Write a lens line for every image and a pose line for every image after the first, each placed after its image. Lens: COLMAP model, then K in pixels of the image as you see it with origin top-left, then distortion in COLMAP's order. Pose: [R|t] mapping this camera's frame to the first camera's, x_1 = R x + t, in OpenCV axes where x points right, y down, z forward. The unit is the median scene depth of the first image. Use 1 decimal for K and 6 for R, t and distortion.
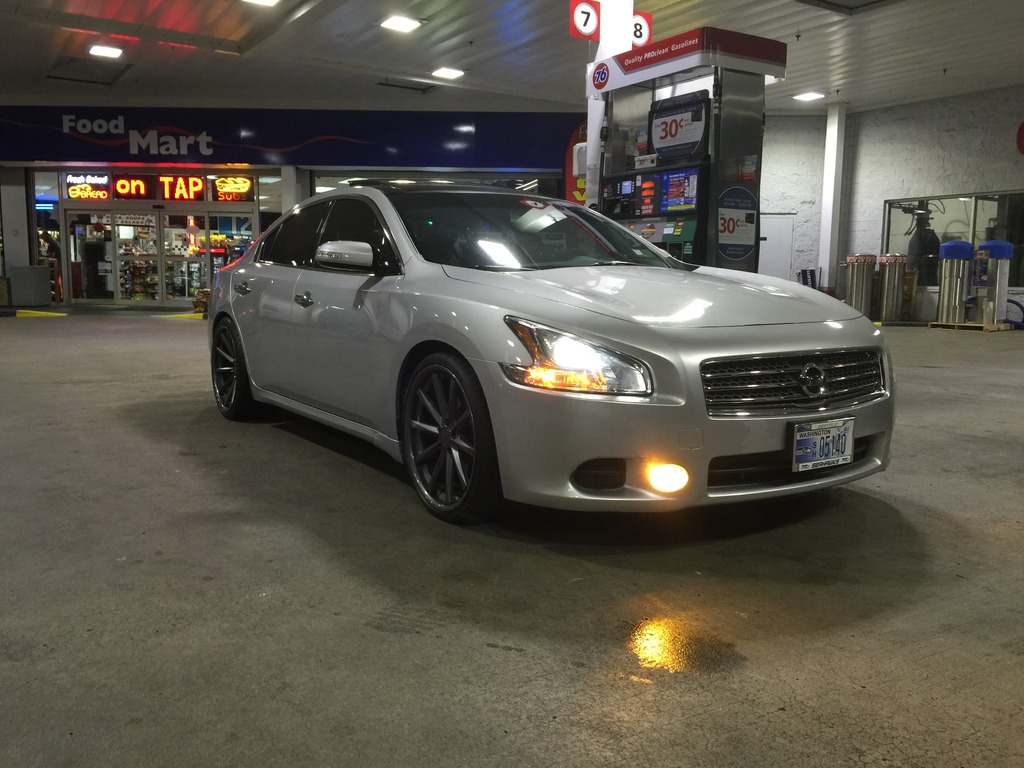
lens RADIAL K [[877.2, 0, 497.0], [0, 877.2, 386.0], [0, 0, 1]] dist [0.084183, -0.106177]
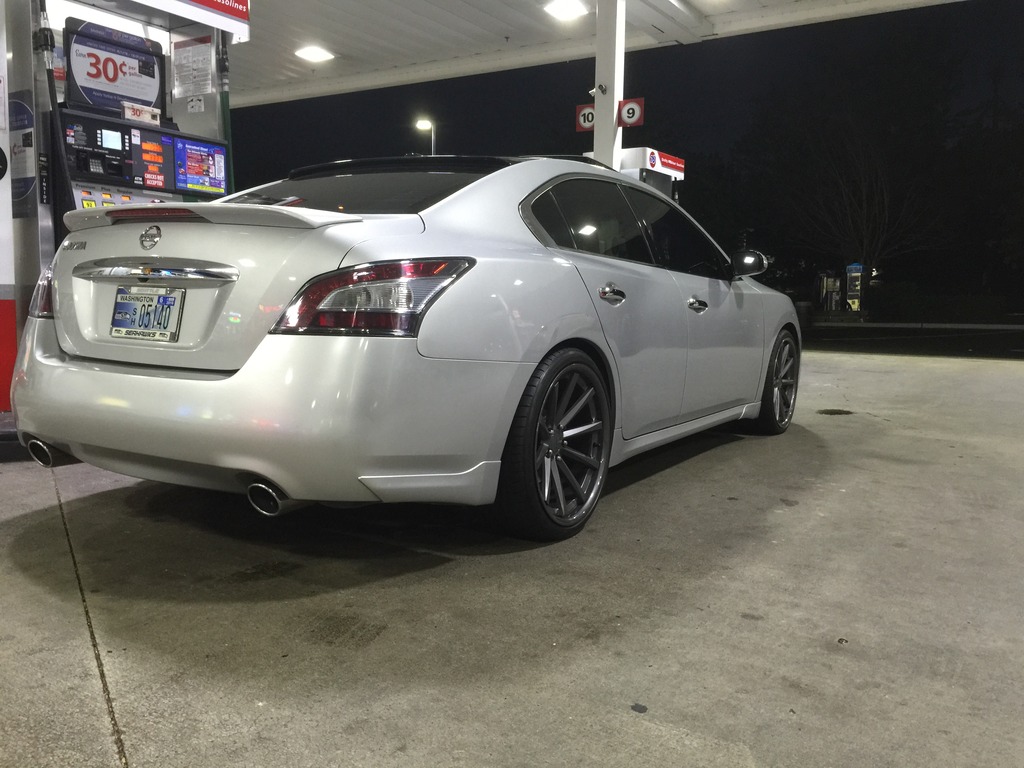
lens RADIAL K [[876.3, 0, 505.2], [0, 876.3, 379.3], [0, 0, 1]] dist [0.086838, -0.114993]
pose [[-0.429799, -0.103353, 0.896990, -0.648551], [0.090933, 0.983422, 0.156883, -0.123708], [-0.898334, 0.148994, -0.413276, 1.060700]]
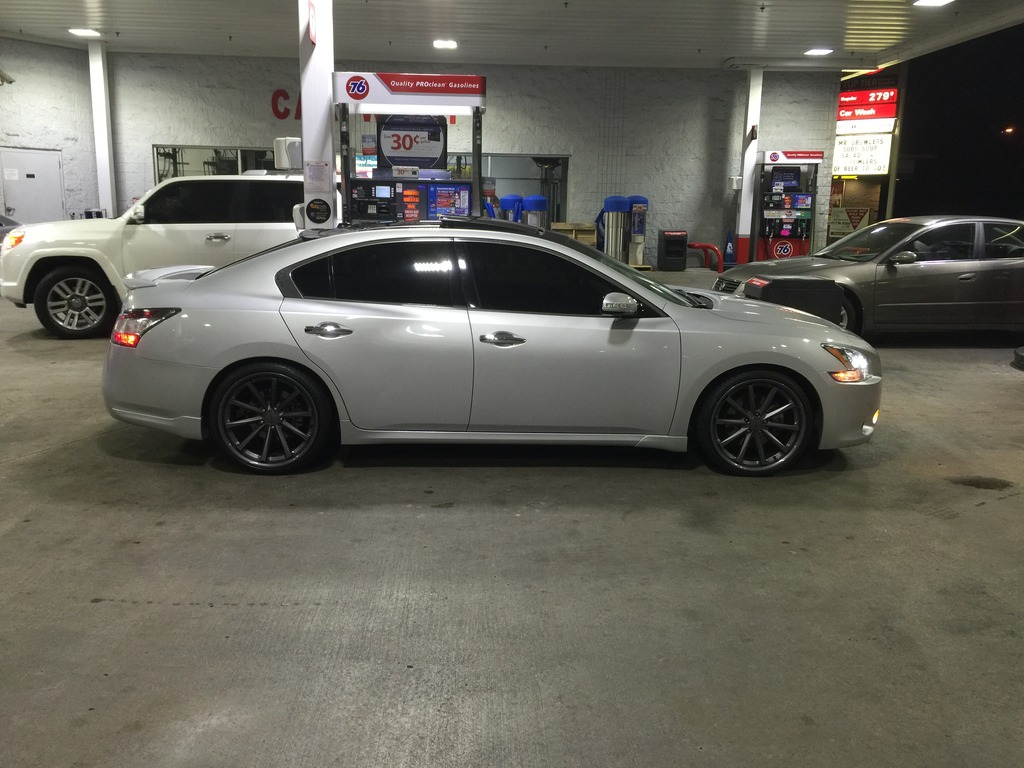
lens RADIAL K [[876.3, 0, 505.2], [0, 876.3, 379.3], [0, 0, 1]] dist [0.086838, -0.114993]
pose [[0.506494, -0.171555, 0.845004, -0.785270], [0.090037, 0.985172, 0.146045, -0.141935], [-0.857530, 0.002110, 0.514430, 0.290565]]
